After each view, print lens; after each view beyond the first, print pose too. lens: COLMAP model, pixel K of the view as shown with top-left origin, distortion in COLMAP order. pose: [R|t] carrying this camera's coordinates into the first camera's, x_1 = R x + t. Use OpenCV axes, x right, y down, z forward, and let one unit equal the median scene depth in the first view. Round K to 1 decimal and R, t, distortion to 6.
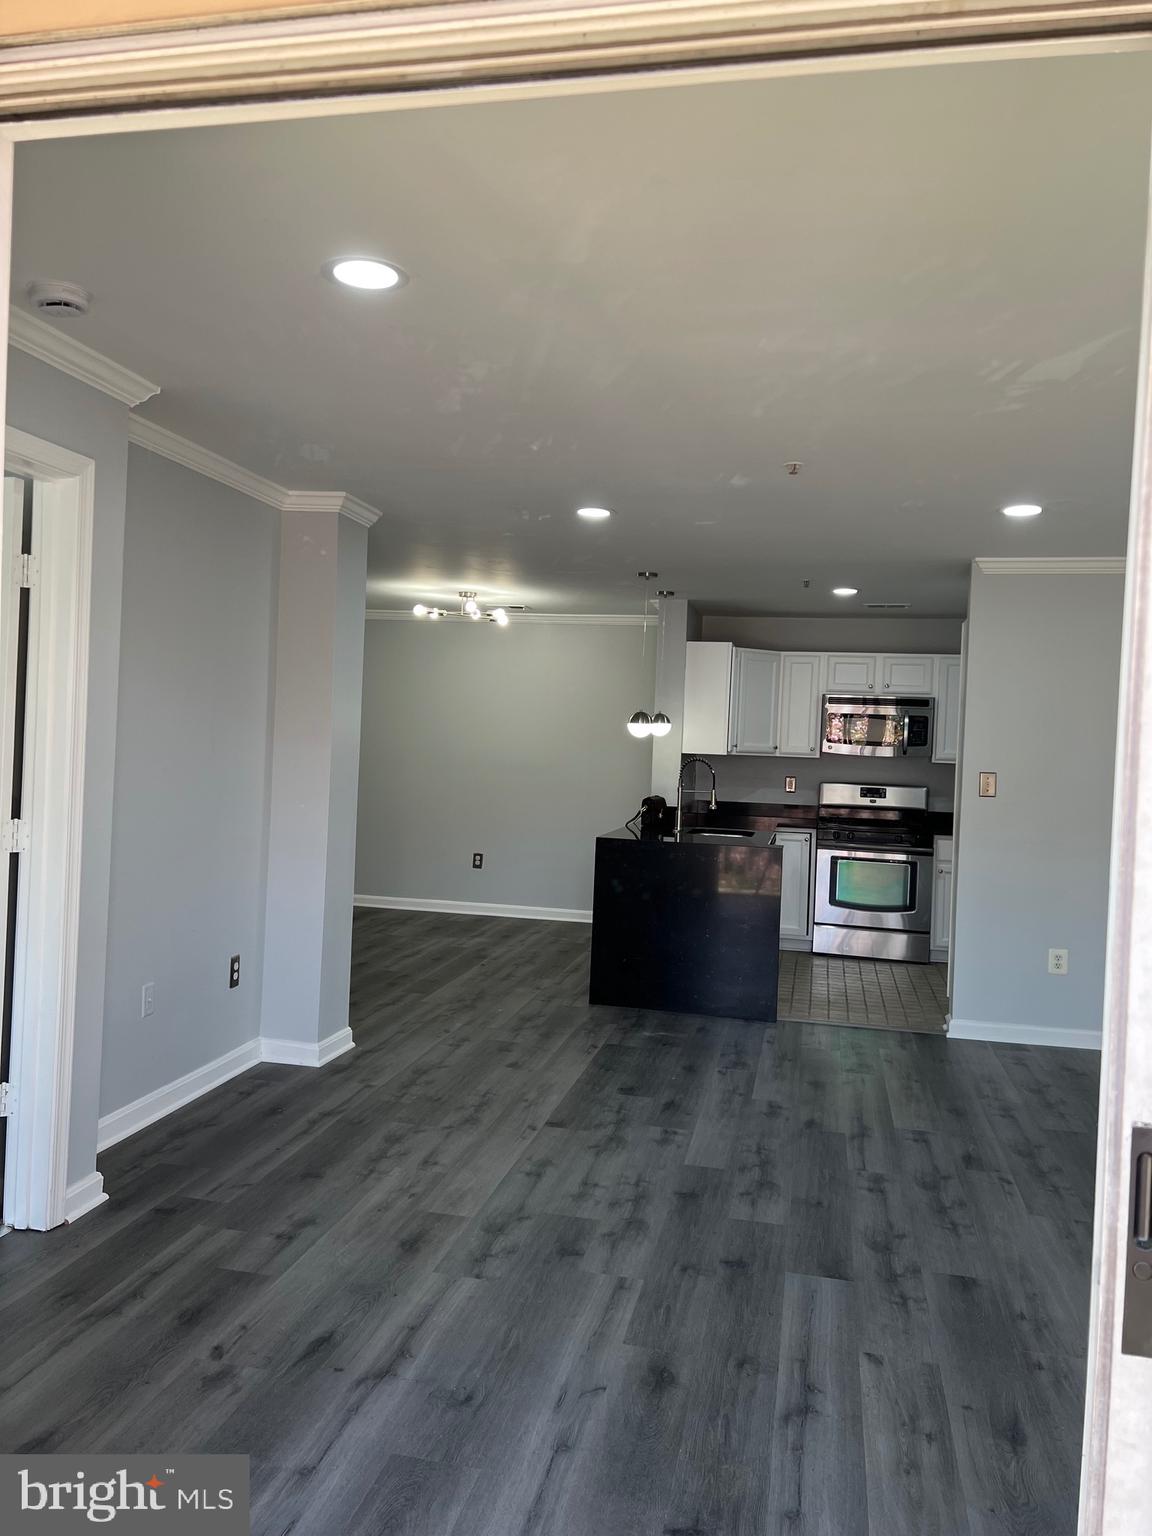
lens RADIAL K [[1152.1, 0, 564.1], [0, 1152.1, 741.2], [0, 0, 1]] dist [0.062412, -0.069305]
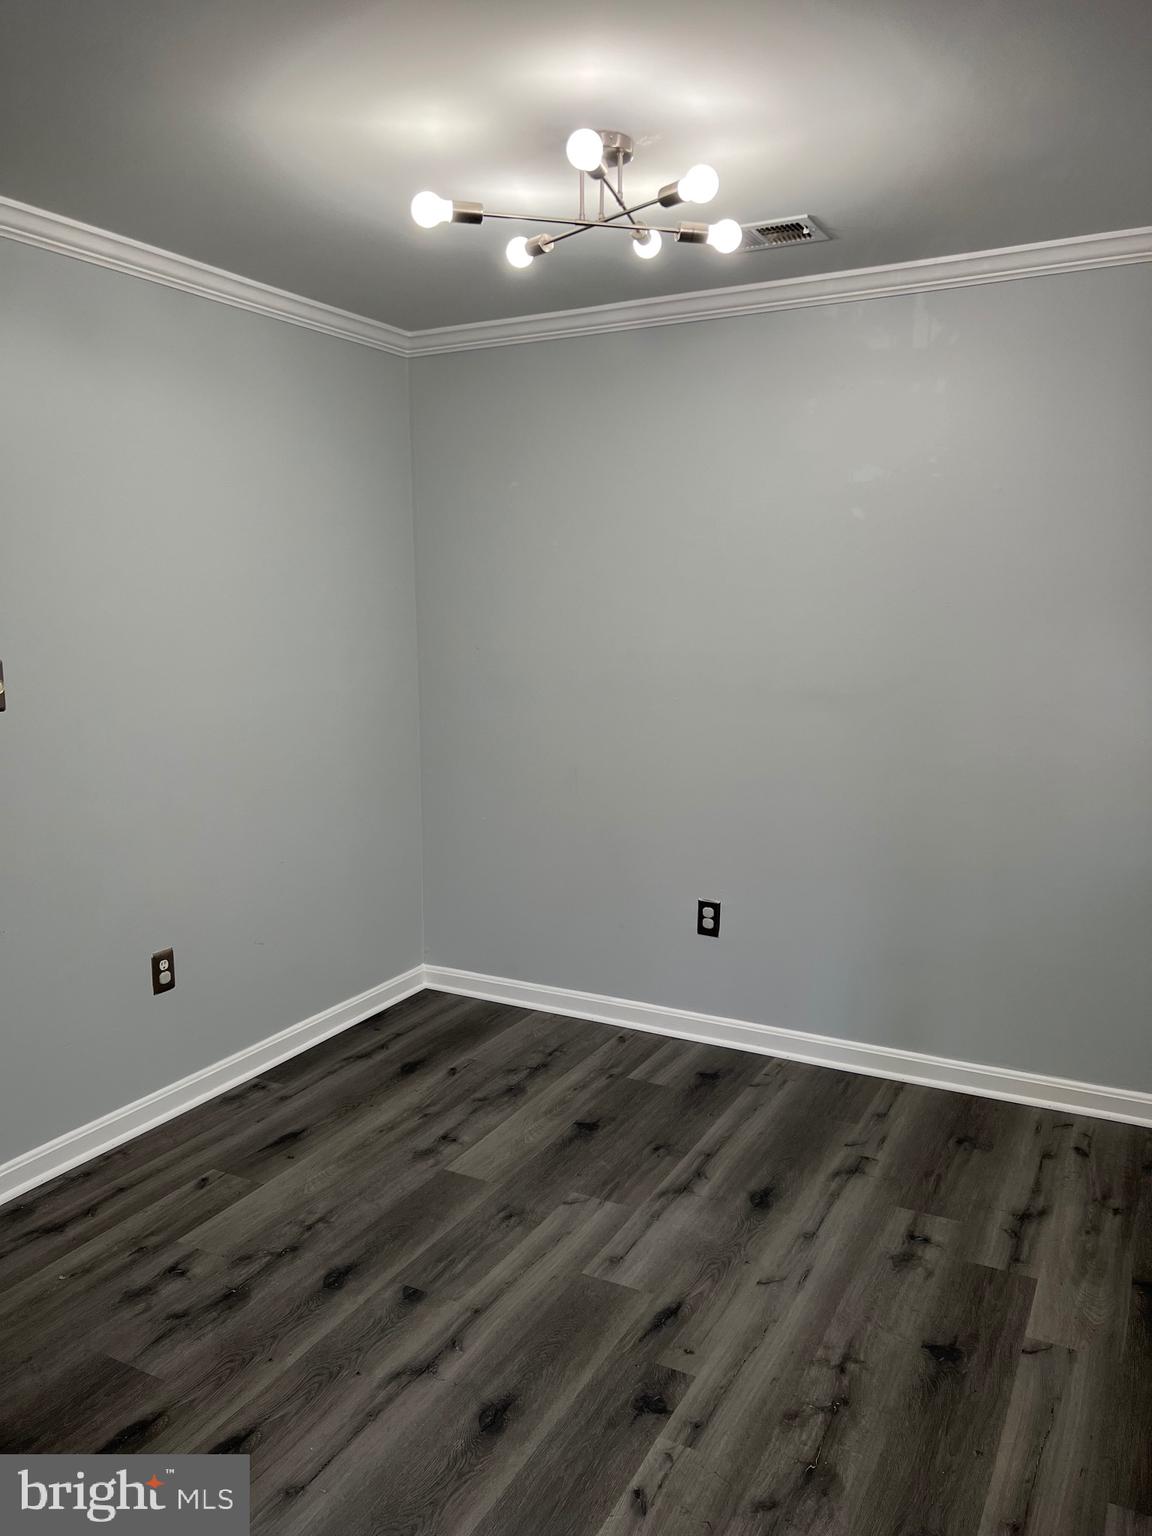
lens RADIAL K [[1152.1, 0, 560.3], [0, 1152.1, 770.3], [0, 0, 1]] dist [0.062412, -0.069305]
pose [[0.959204, -0.009317, -0.282561, -0.014948], [0.048645, 0.989990, 0.132492, -0.016904], [0.278498, -0.140832, 0.950055, 1.188884]]
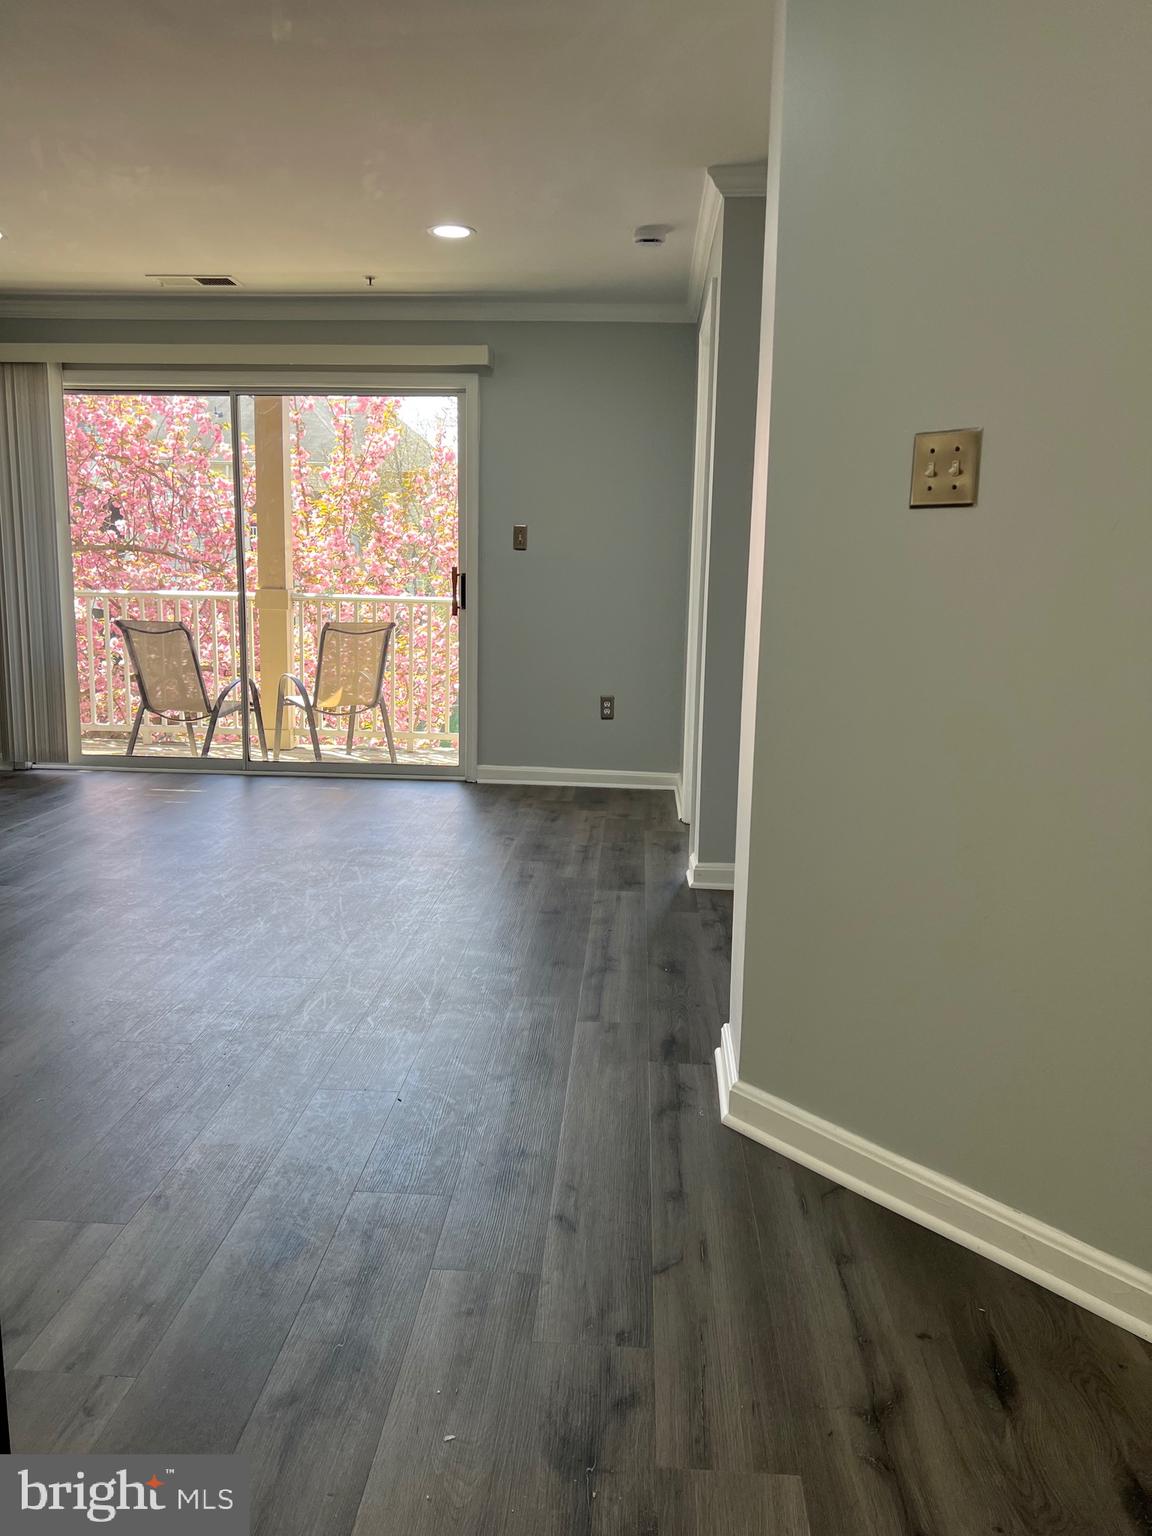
lens RADIAL K [[1152.1, 0, 563.1], [0, 1152.1, 765.2], [0, 0, 1]] dist [0.062412, -0.069305]
pose [[-0.986433, -0.034318, -0.160540, -0.044411], [-0.059652, 0.985992, 0.155759, 0.062131], [0.152946, 0.163222, -0.974662, 1.606387]]
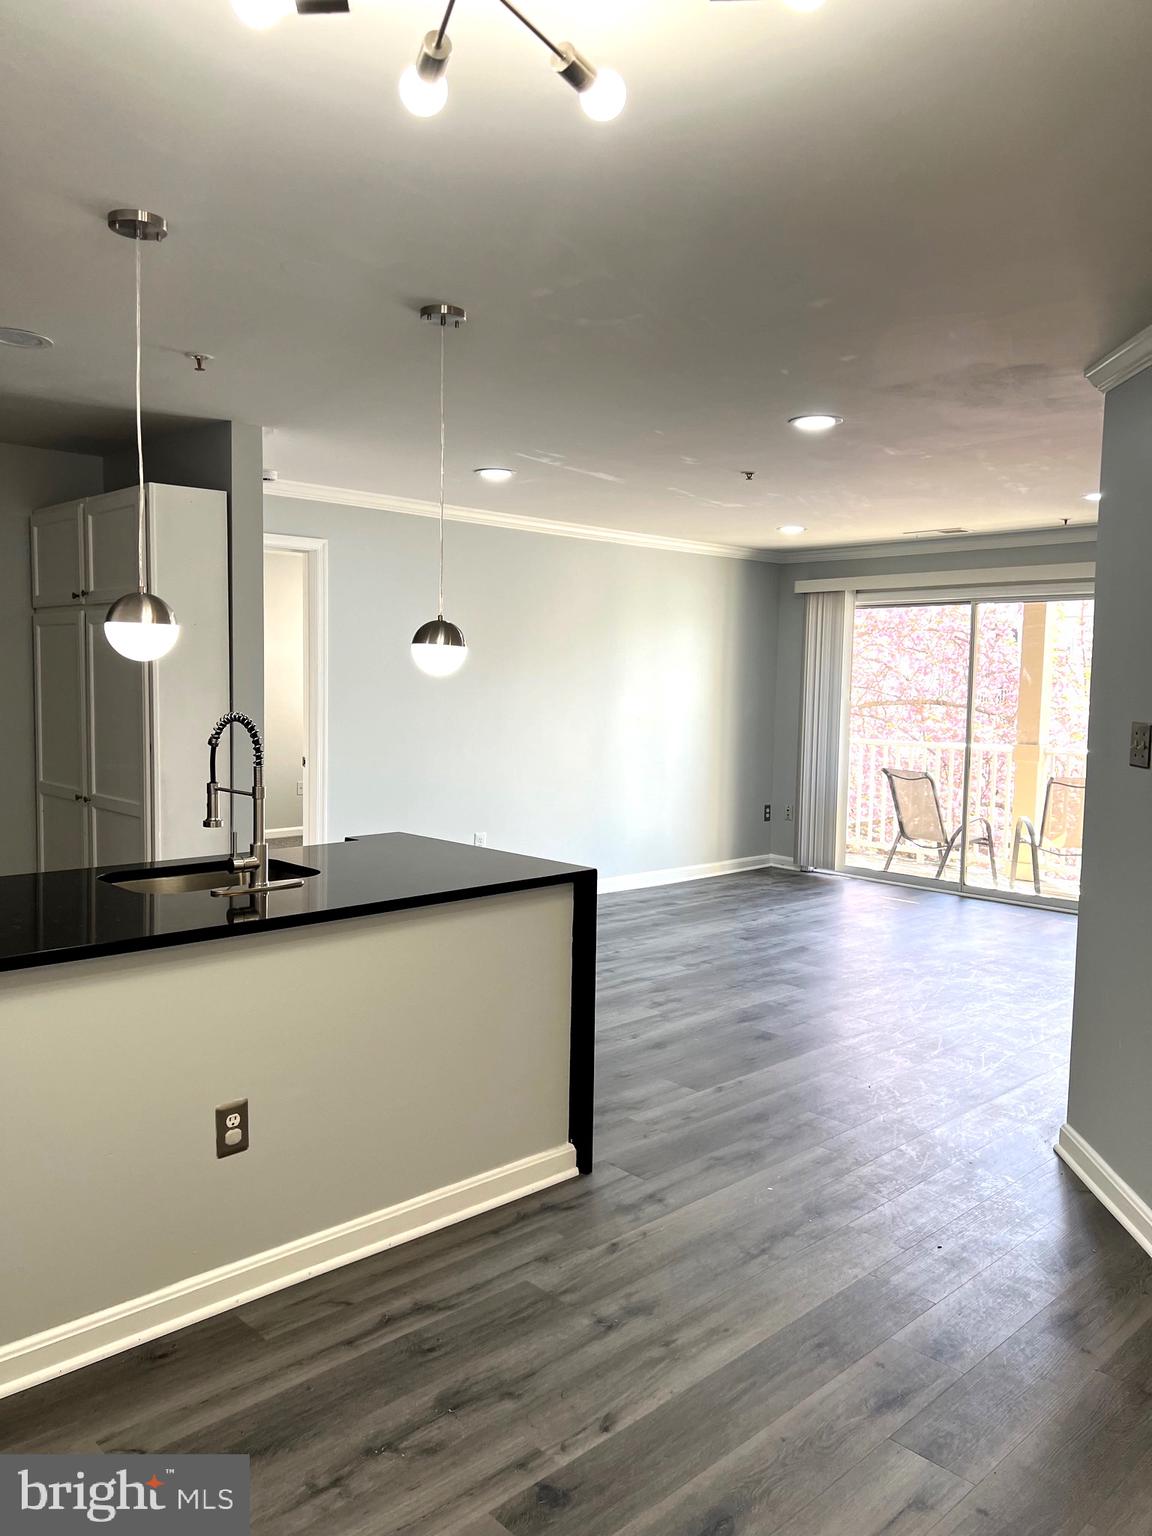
lens RADIAL K [[1152.1, 0, 568.0], [0, 1152.1, 759.0], [0, 0, 1]] dist [0.062412, -0.069305]
pose [[-0.829911, -0.097624, 0.549289, -0.340622], [-0.054476, 0.994046, 0.094363, -0.024323], [-0.555230, 0.048390, -0.830288, 1.968967]]
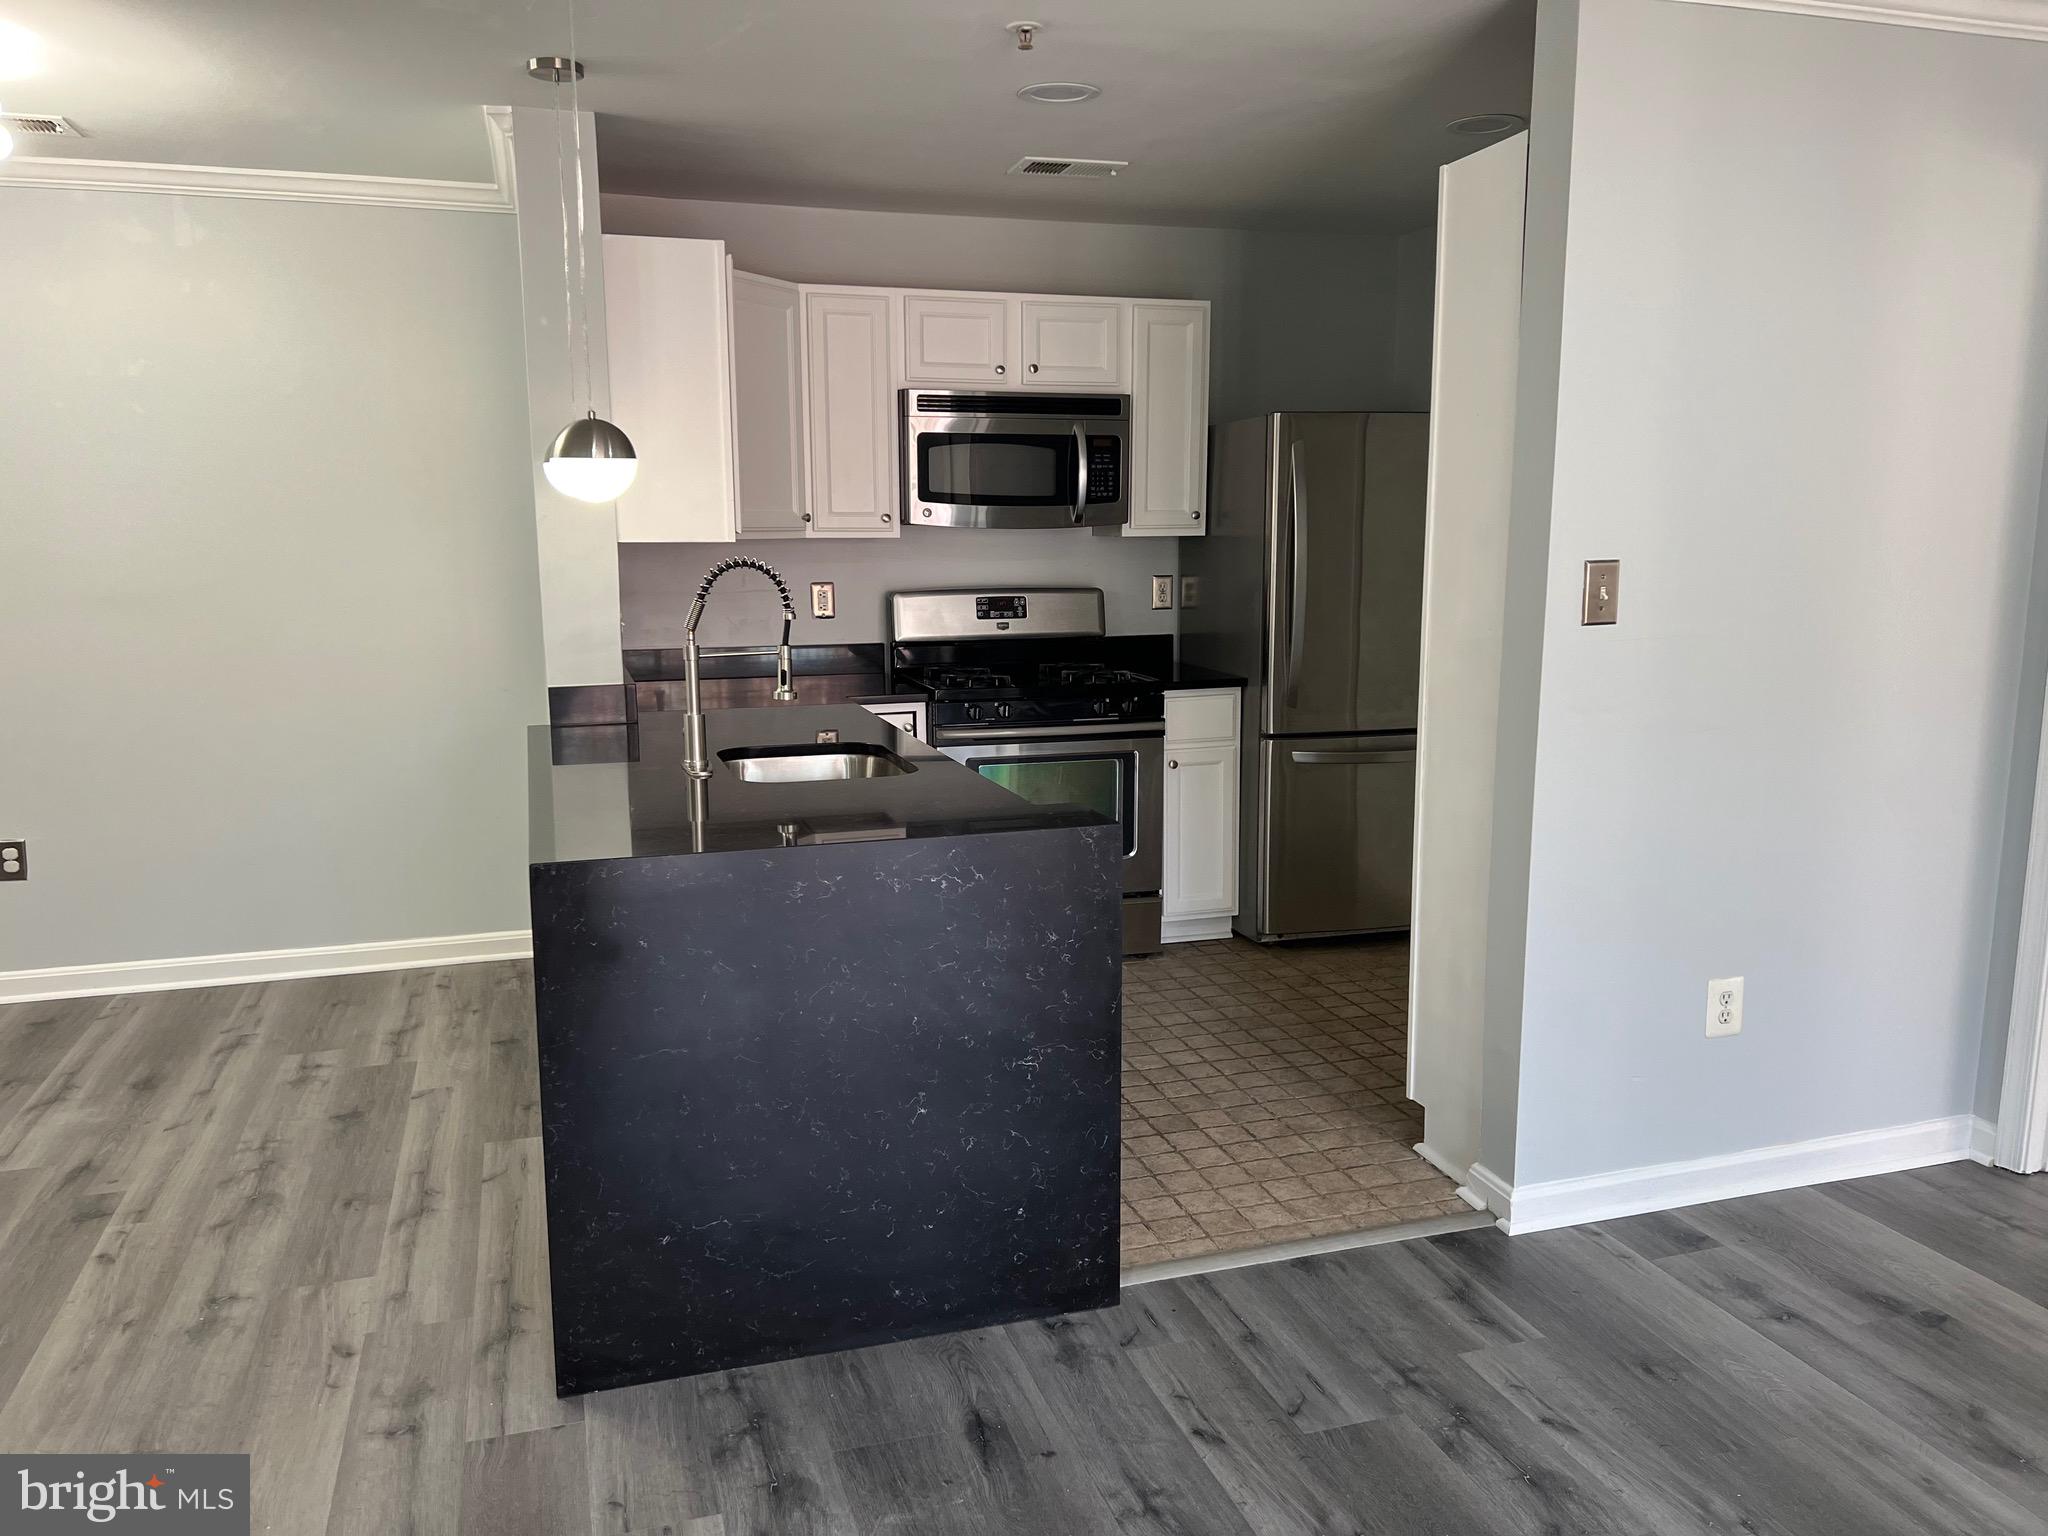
lens RADIAL K [[1536.1, 0, 1027.1], [0, 1536.1, 783.6], [0, 0, 1]] dist [0.062412, -0.069305]
pose [[0.863395, -0.128544, 0.487879, -0.068353], [0.038145, 0.980862, 0.190929, -0.007257], [-0.503085, -0.146237, 0.851775, 0.829759]]
